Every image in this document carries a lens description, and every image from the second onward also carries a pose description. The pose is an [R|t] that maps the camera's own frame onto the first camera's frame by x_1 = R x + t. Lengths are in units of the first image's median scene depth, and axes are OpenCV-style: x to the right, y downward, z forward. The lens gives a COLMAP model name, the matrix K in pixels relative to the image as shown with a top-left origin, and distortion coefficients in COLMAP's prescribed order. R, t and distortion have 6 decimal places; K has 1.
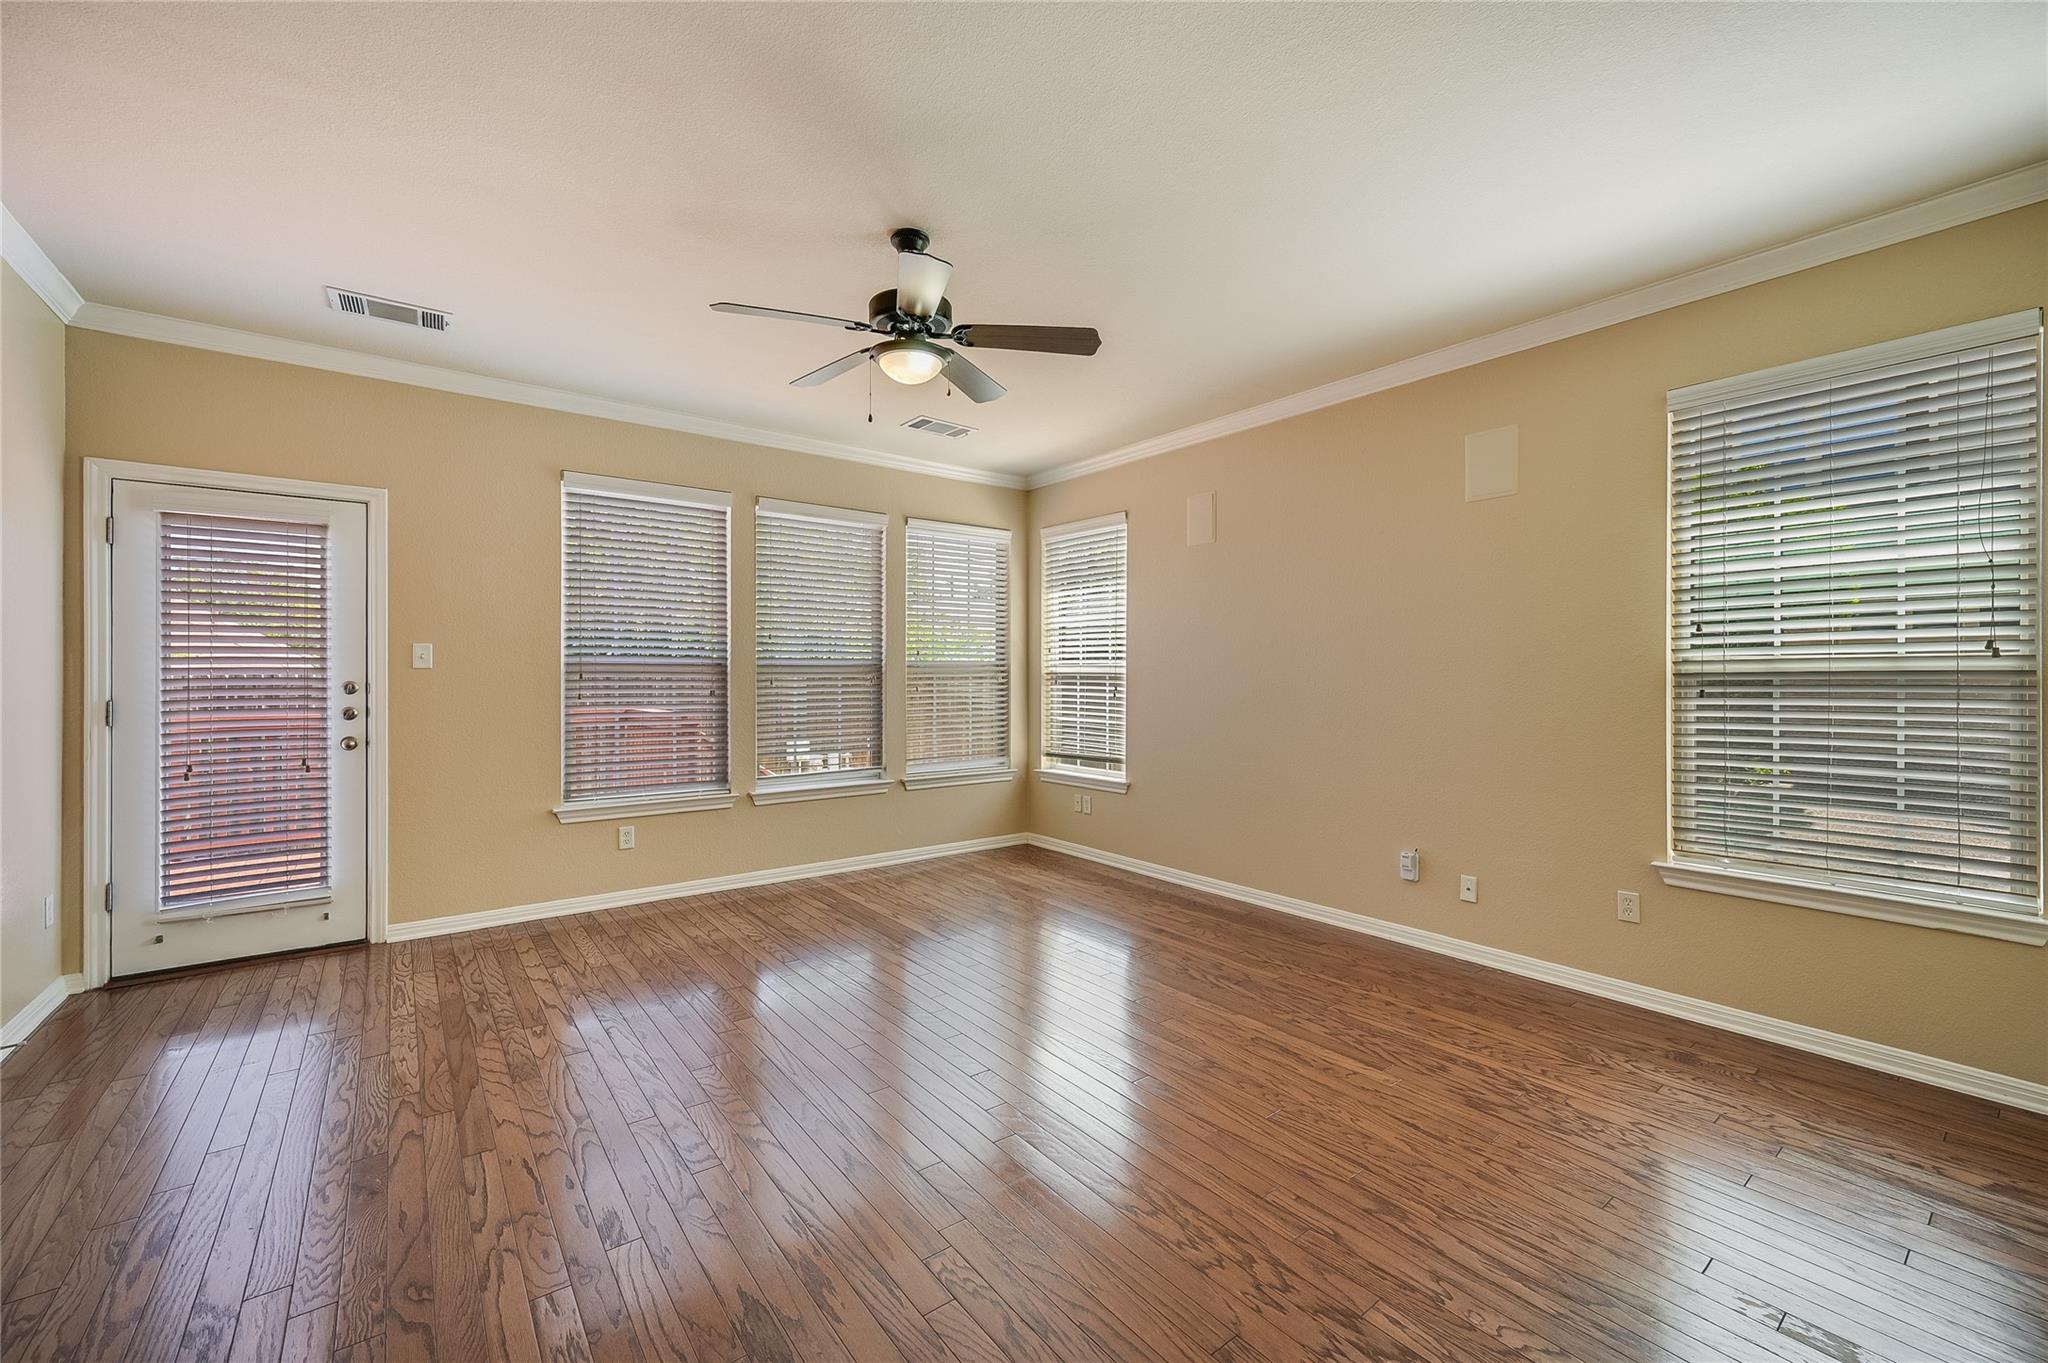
lens RADIAL K [[840.6, 0, 1012.7], [0, 840.6, 675.0], [0, 0, 1]] dist [0.001458, -0.000434]
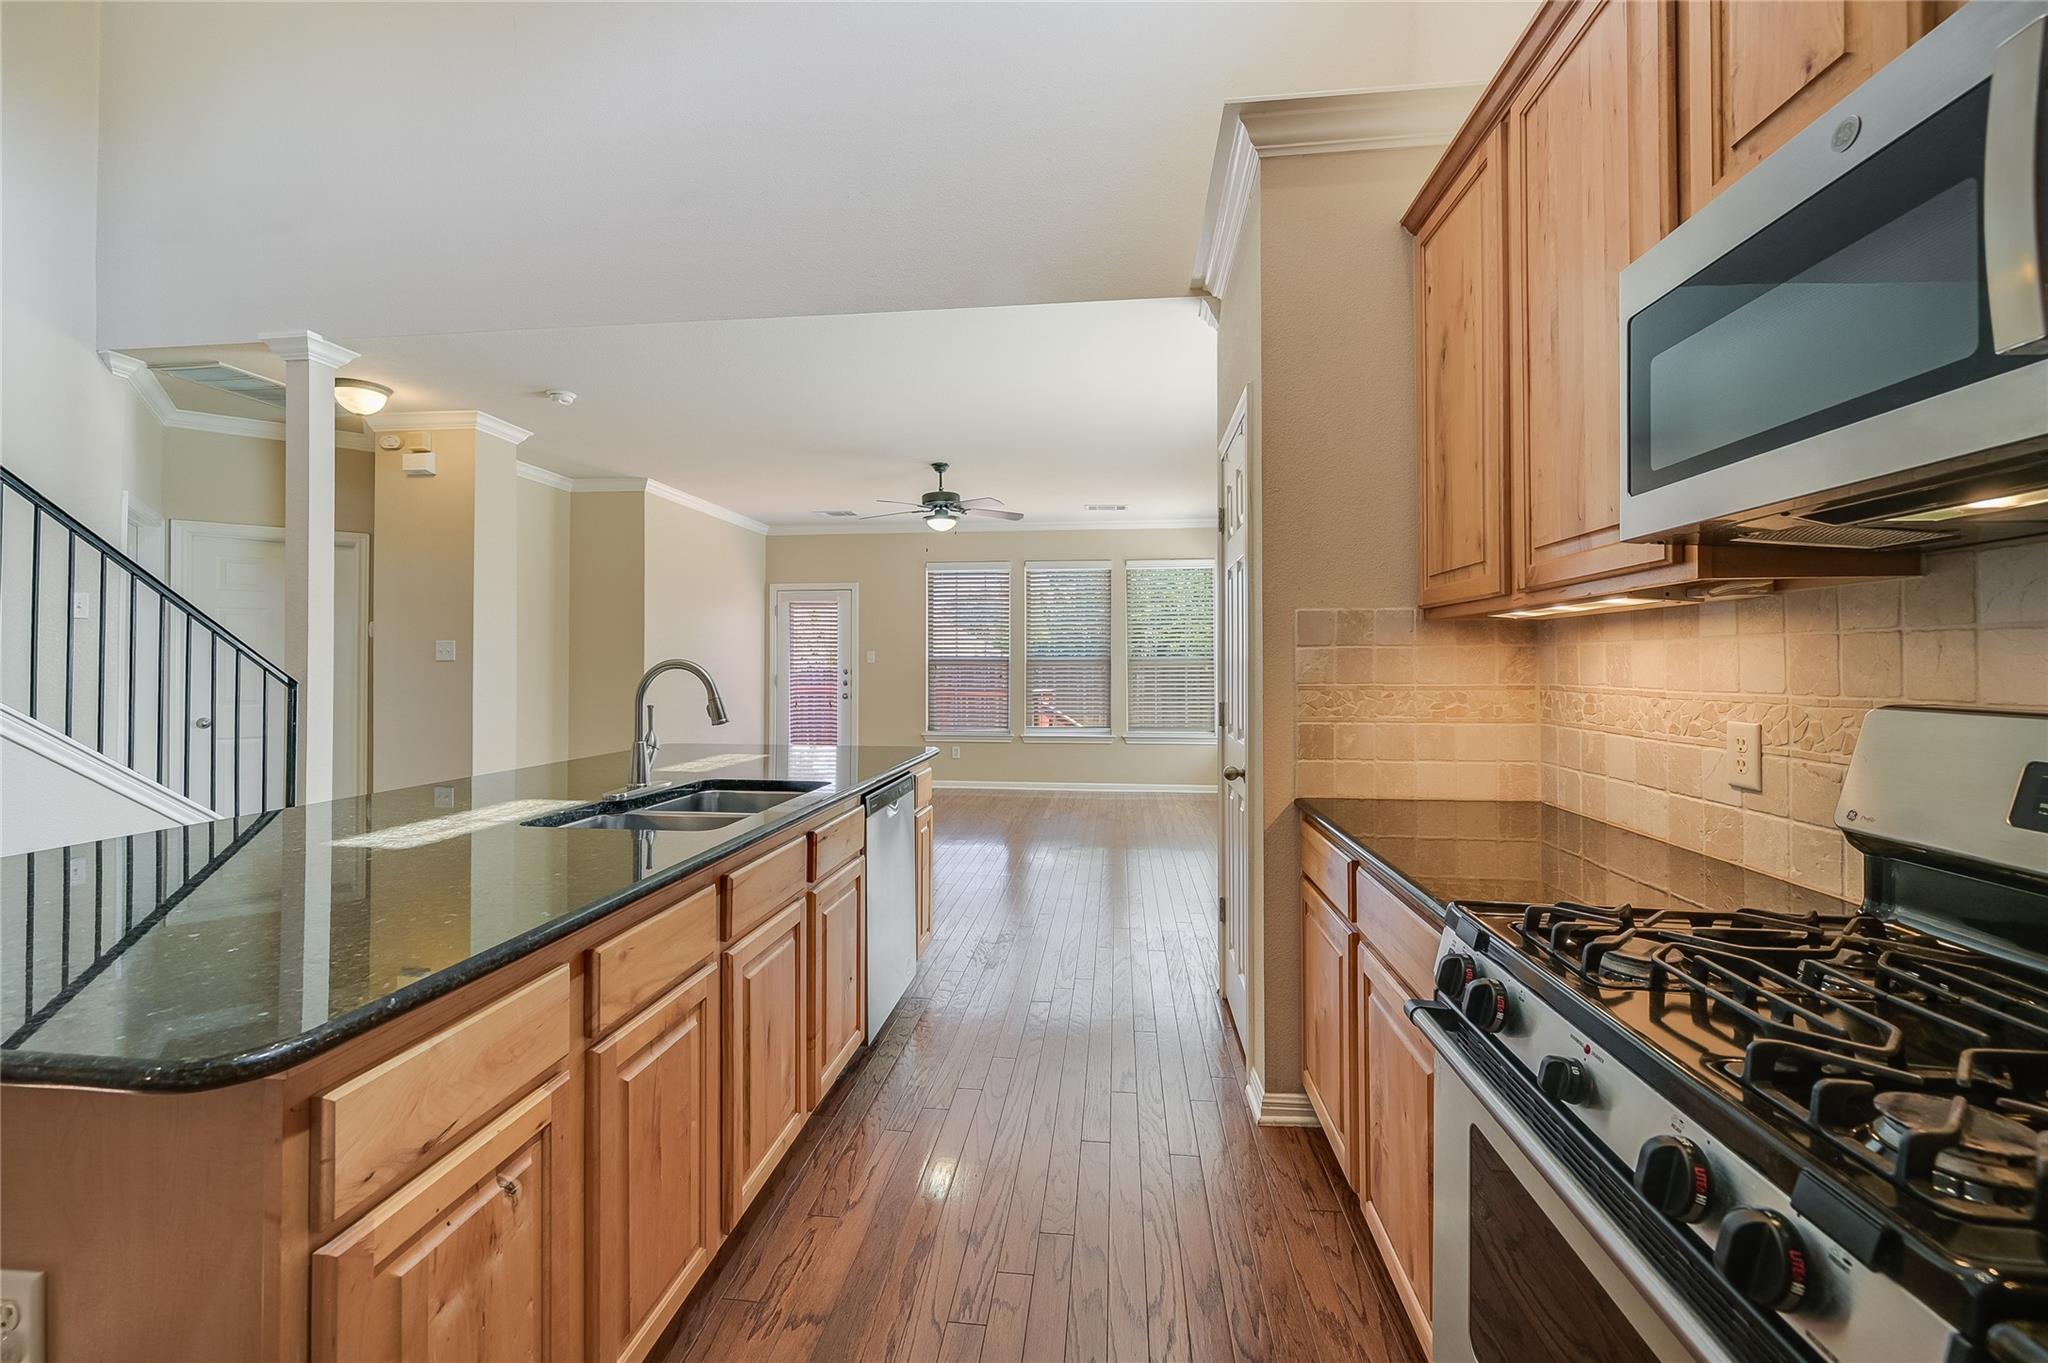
lens RADIAL K [[840.6, 0, 1023.4], [0, 840.6, 655.2], [0, 0, 1]] dist [0.001458, -0.000434]
pose [[0.728011, -0.007097, -0.685528, 1.134752], [0.000063, 0.999947, -0.010286, -0.006014], [0.685565, 0.007445, 0.727973, -0.323348]]
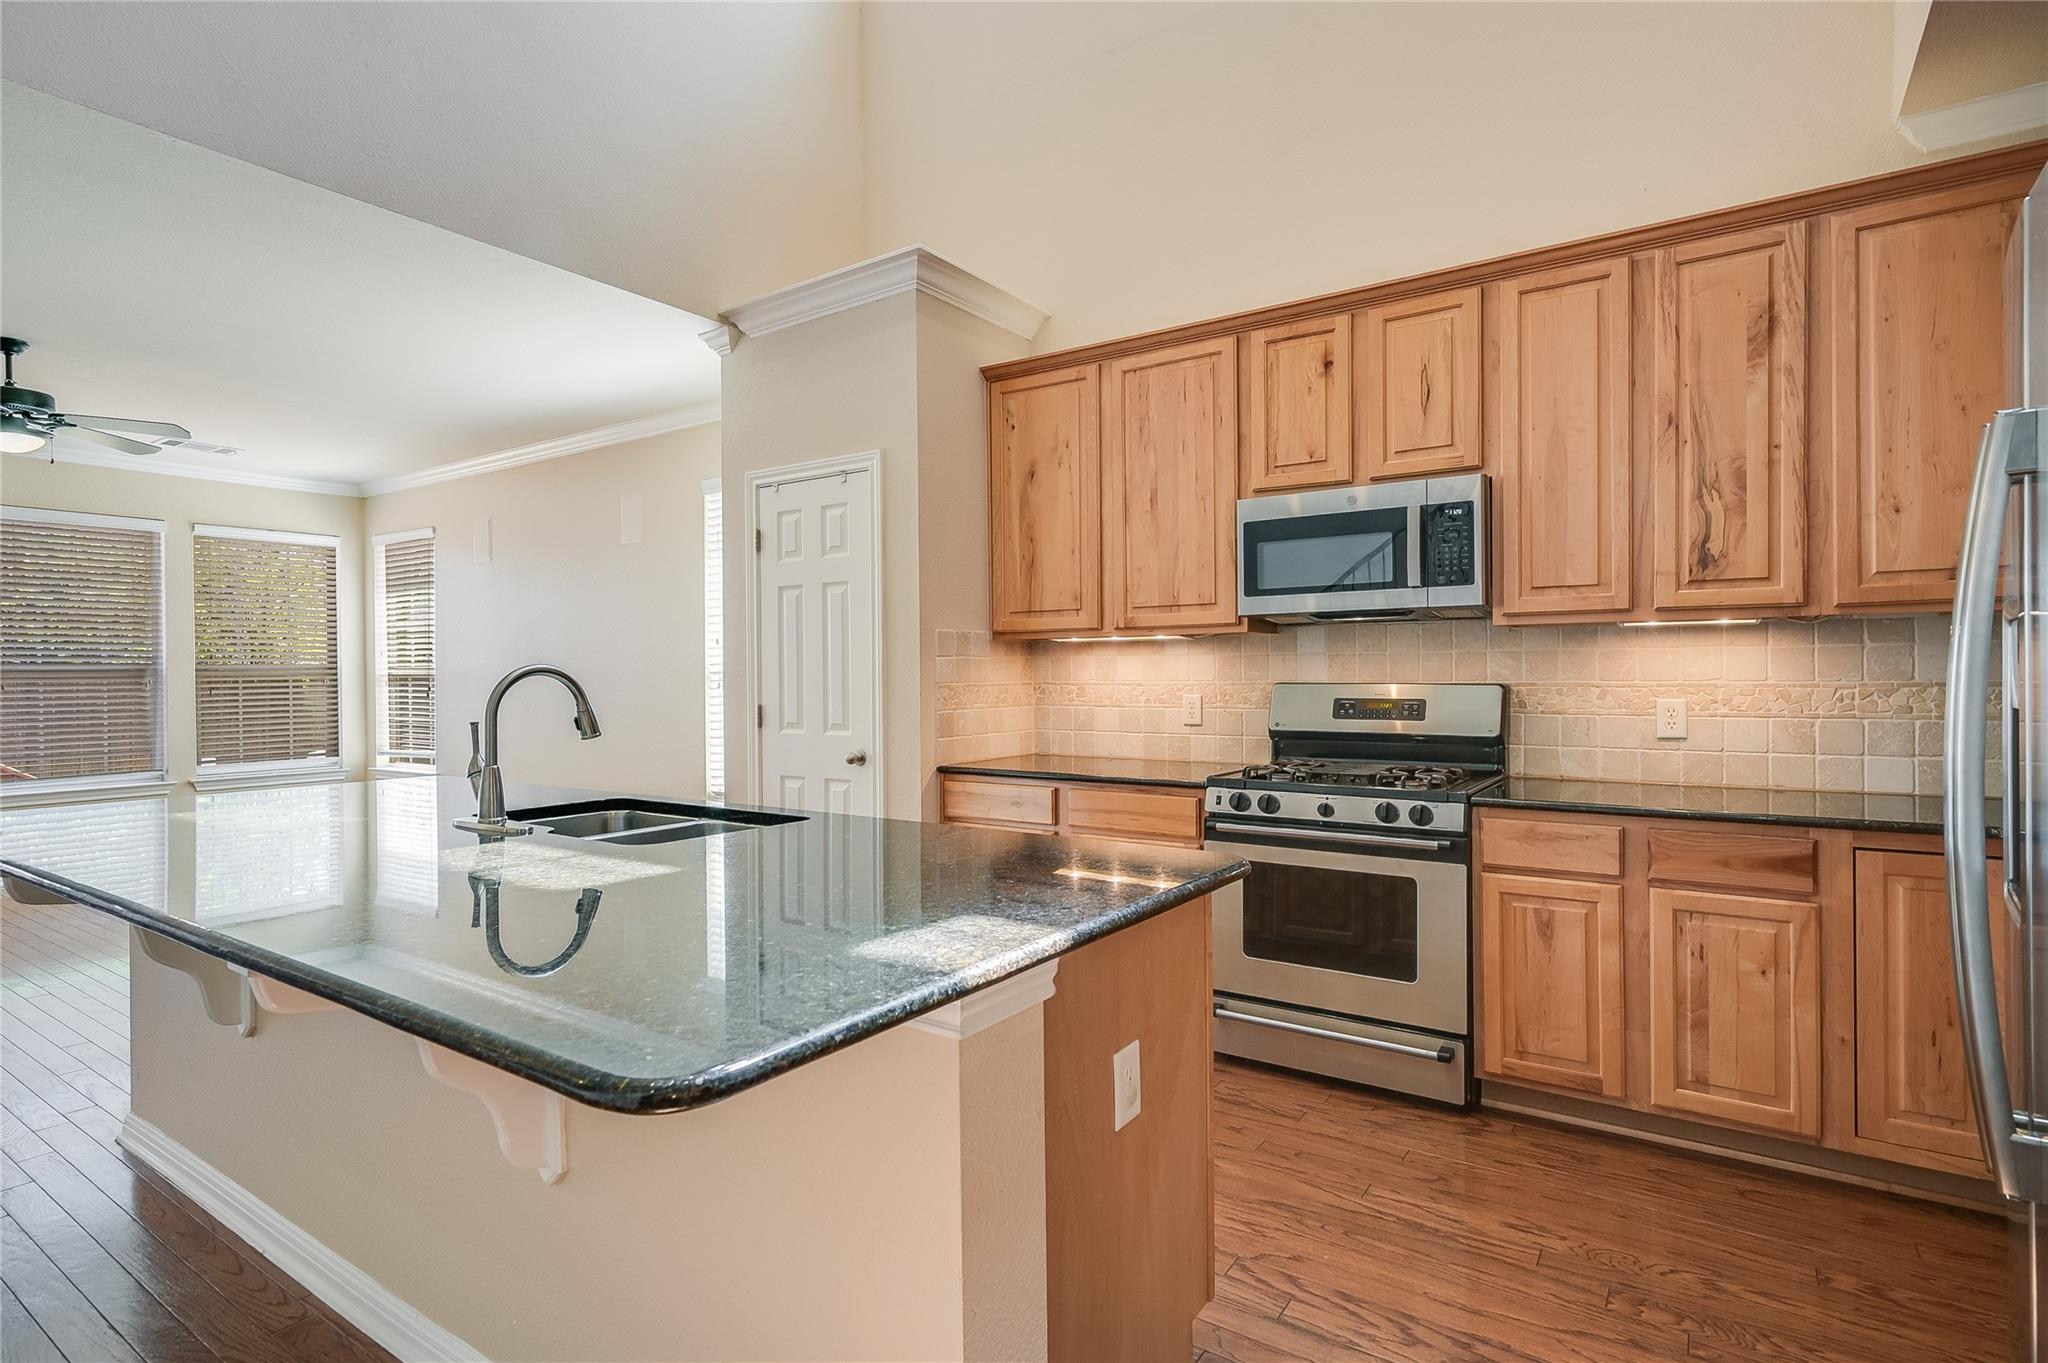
lens RADIAL K [[1031.6, 0, 1006.1], [0, 1031.6, 668.8], [0, 0, 1]] dist [-0.006696, -0.000370]
pose [[0.947280, -0.004370, 0.320379, 0.600204], [0.005876, 0.999976, -0.003733, -0.002196], [-0.320355, 0.005419, 0.947282, -0.735470]]
